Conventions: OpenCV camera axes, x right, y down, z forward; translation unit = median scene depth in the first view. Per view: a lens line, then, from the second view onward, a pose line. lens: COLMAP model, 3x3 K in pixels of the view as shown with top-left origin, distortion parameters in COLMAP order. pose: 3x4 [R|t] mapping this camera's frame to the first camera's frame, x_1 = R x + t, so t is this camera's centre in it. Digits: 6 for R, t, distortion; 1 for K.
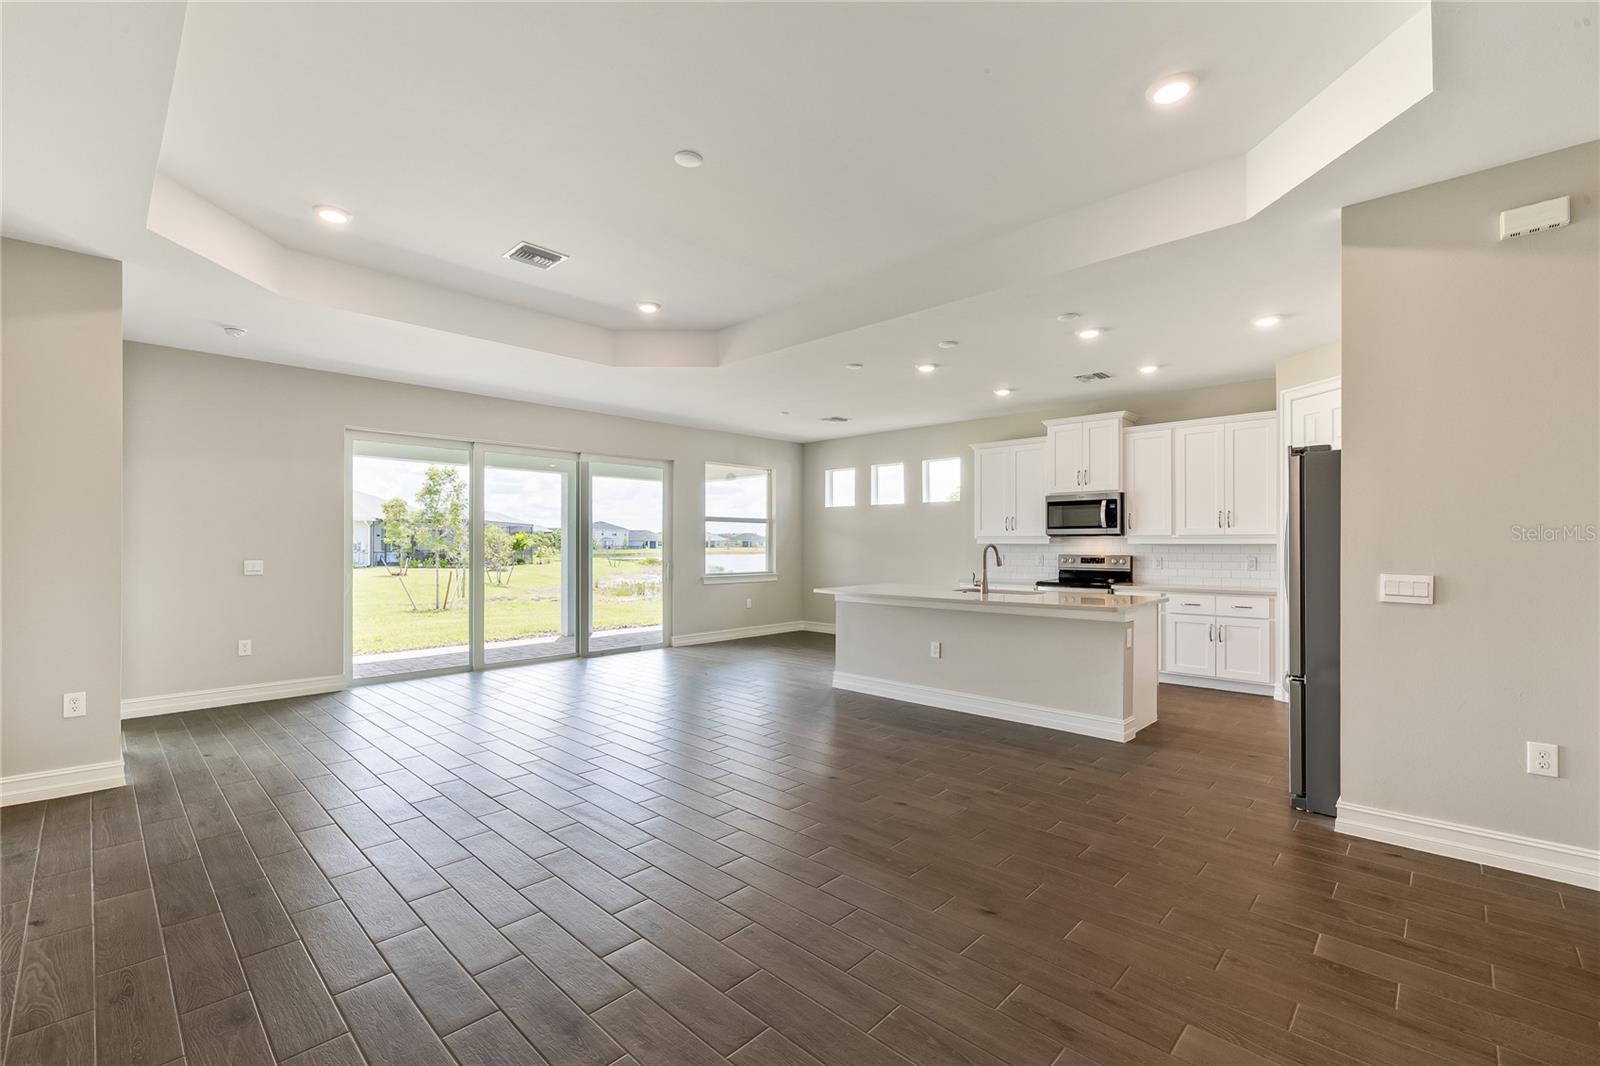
lens RADIAL K [[682.8, 0, 803.0], [0, 682.8, 542.1], [0, 0, 1]] dist [0.000168, -0.000372]
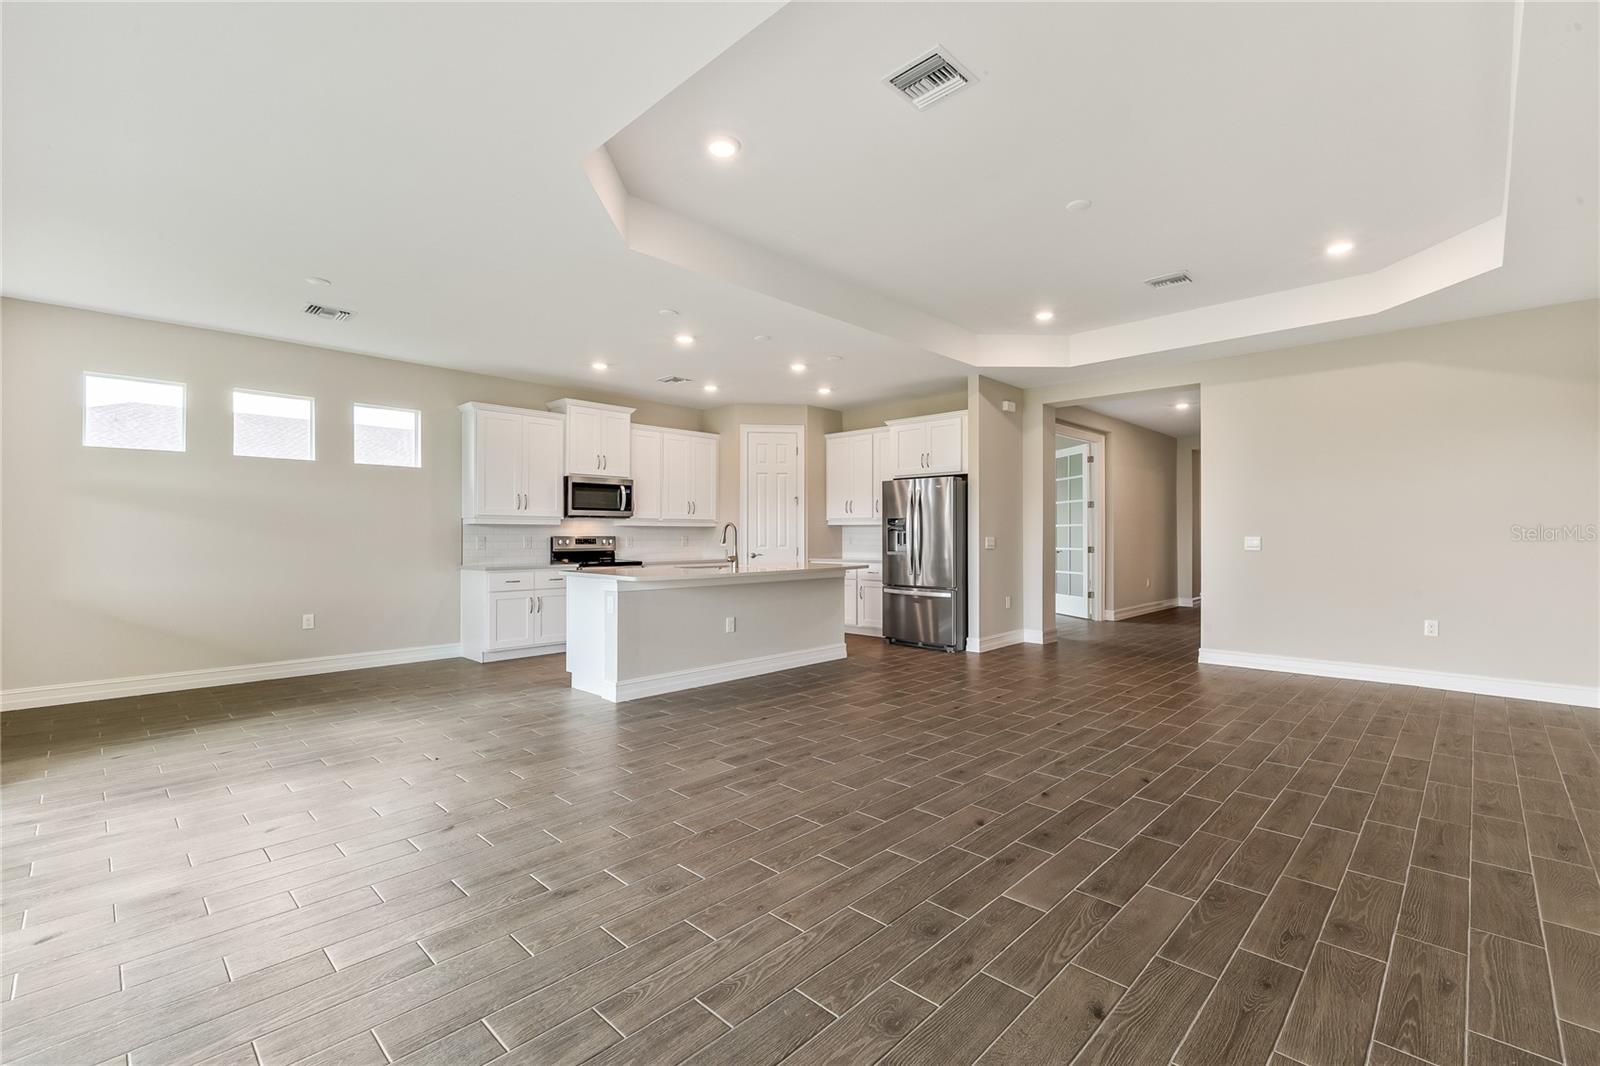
lens RADIAL K [[682.8, 0, 807.6], [0, 682.8, 529.6], [0, 0, 1]] dist [0.000168, -0.000372]
pose [[0.007039, 0.007799, 0.999945, -0.644644], [-0.002778, 0.999966, -0.007780, 0.017126], [-0.999971, -0.002723, 0.007061, 0.678874]]
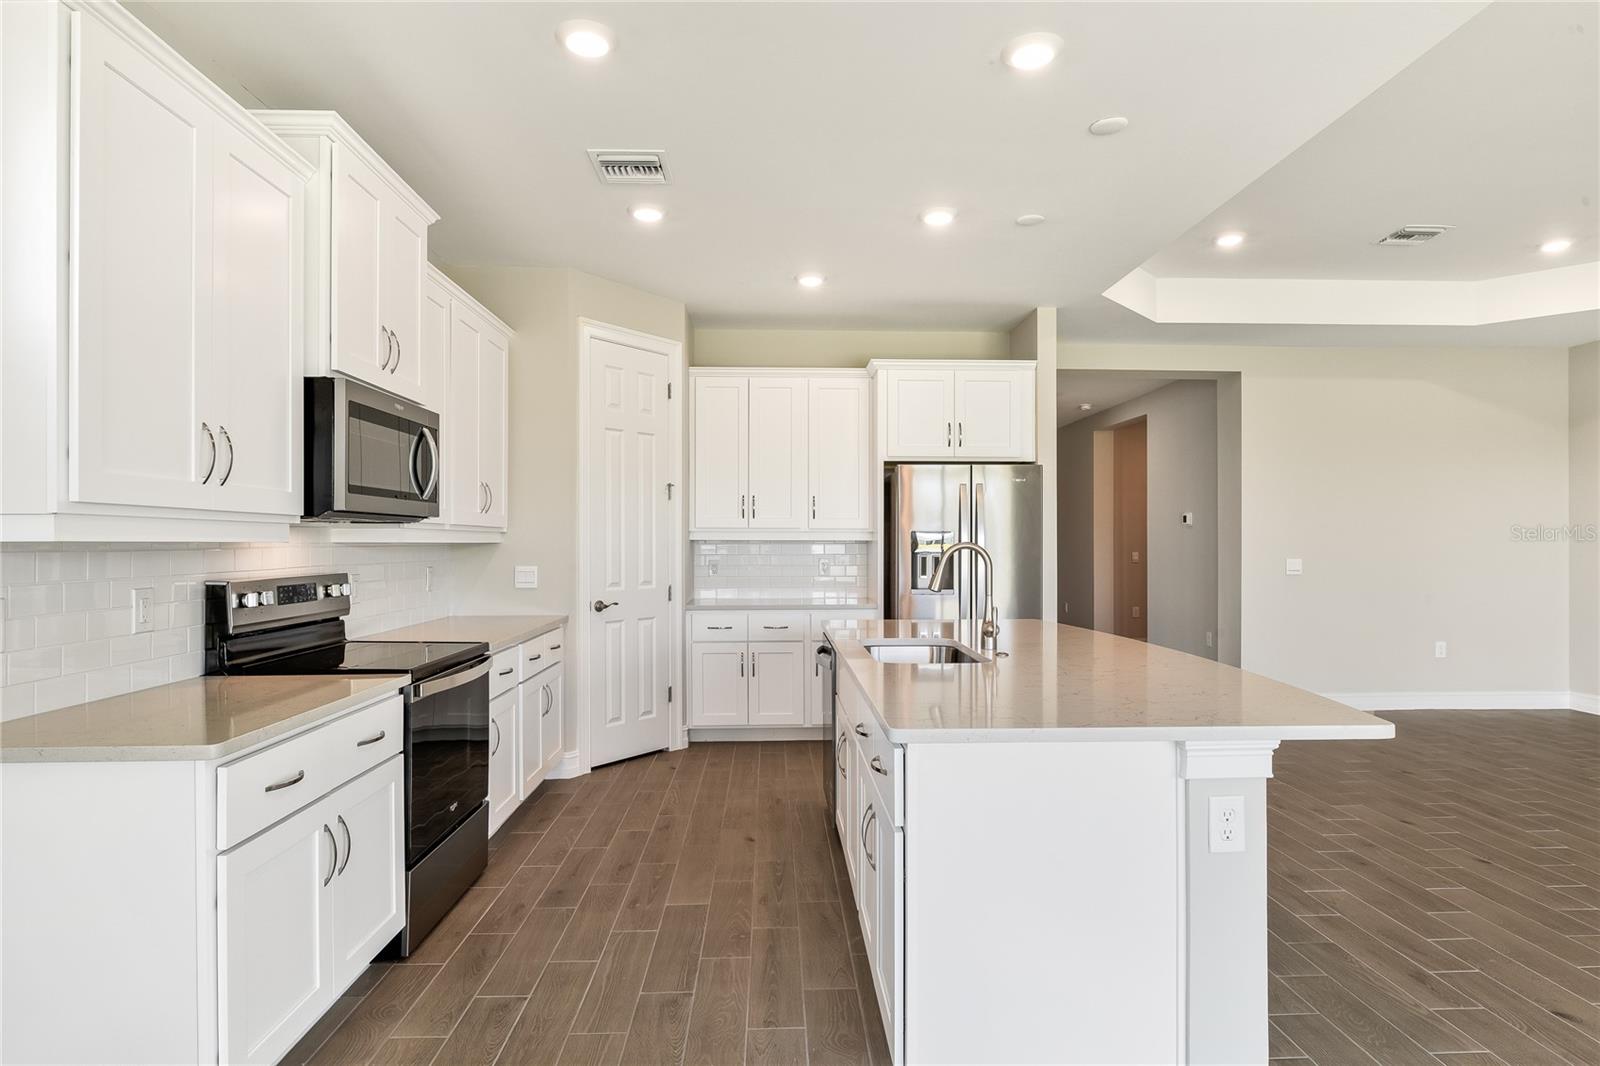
lens RADIAL K [[855.3, 0, 802.1], [0, 855.3, 541.0], [0, 0, 1]] dist [-0.007571, -0.000067]
pose [[-0.710877, 0.000943, 0.703316, -0.040553], [-0.002173, 0.999991, -0.003538, 0.002836], [-0.703313, -0.004043, -0.710869, 1.166543]]
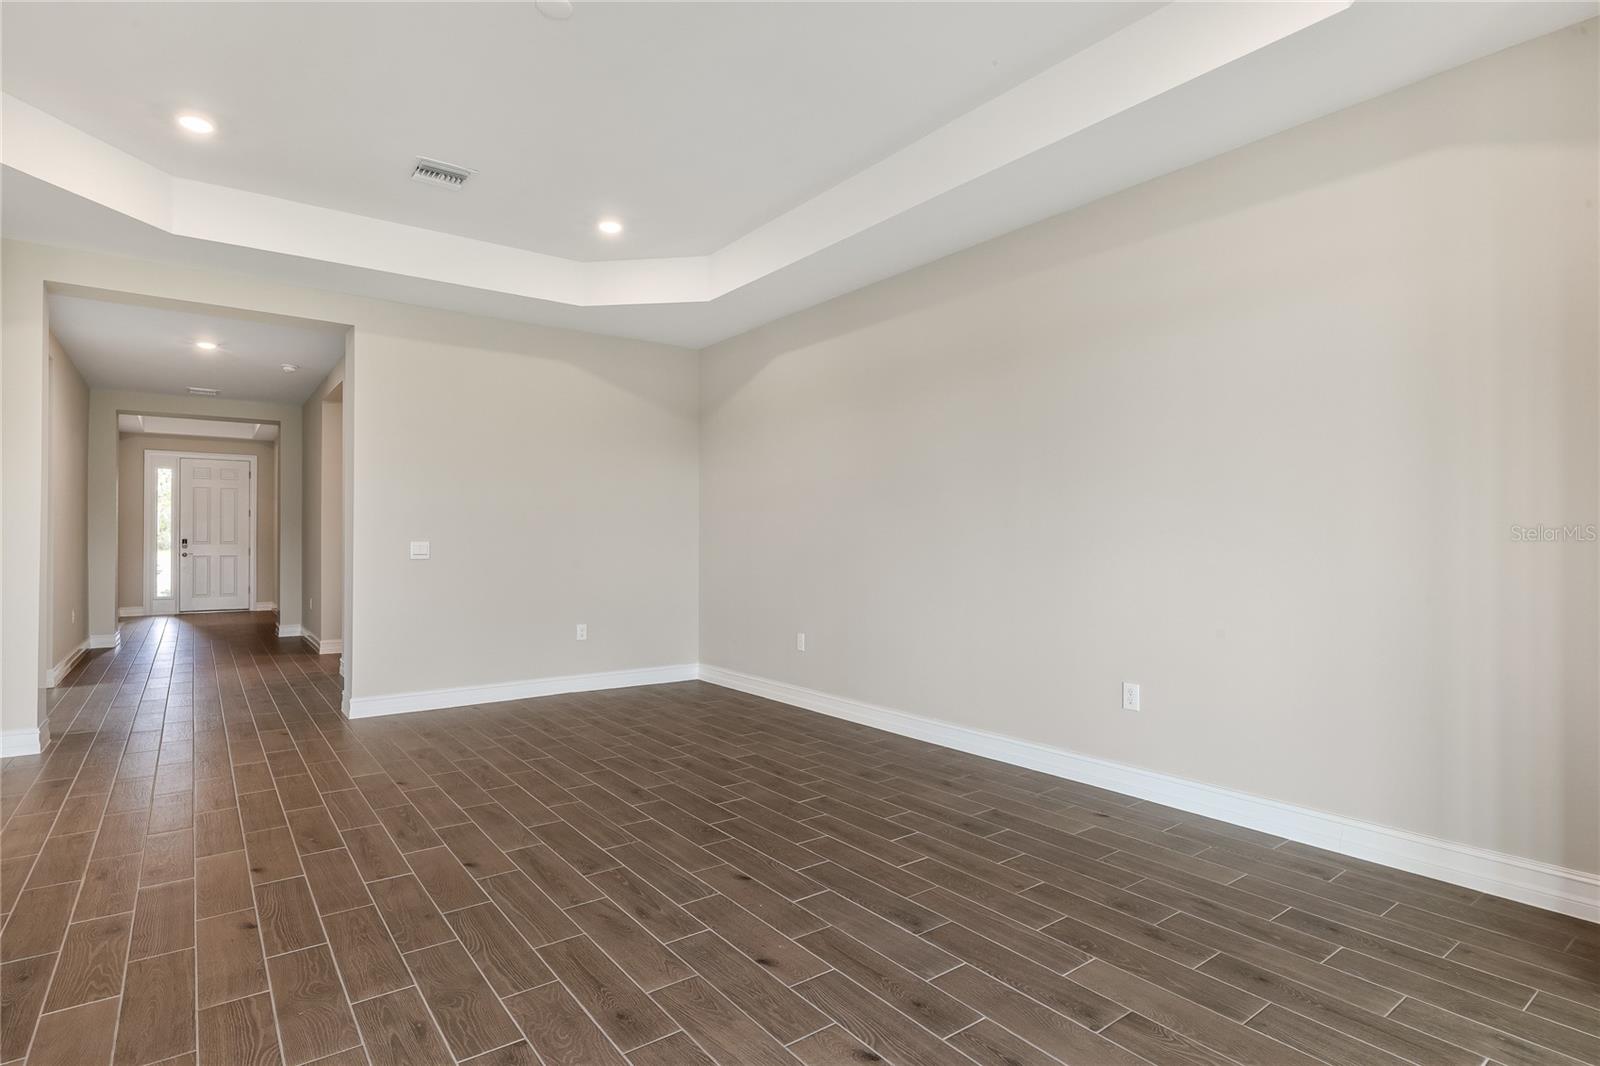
lens RADIAL K [[811.7, 0, 794.2], [0, 811.7, 535.7], [0, 0, 1]] dist [-0.008522, 0.001491]
pose [[-0.984627, -0.000902, 0.174666, -0.271743], [-0.002264, 0.999969, -0.007598, 0.017382], [-0.174653, -0.007876, -0.984598, 0.843373]]
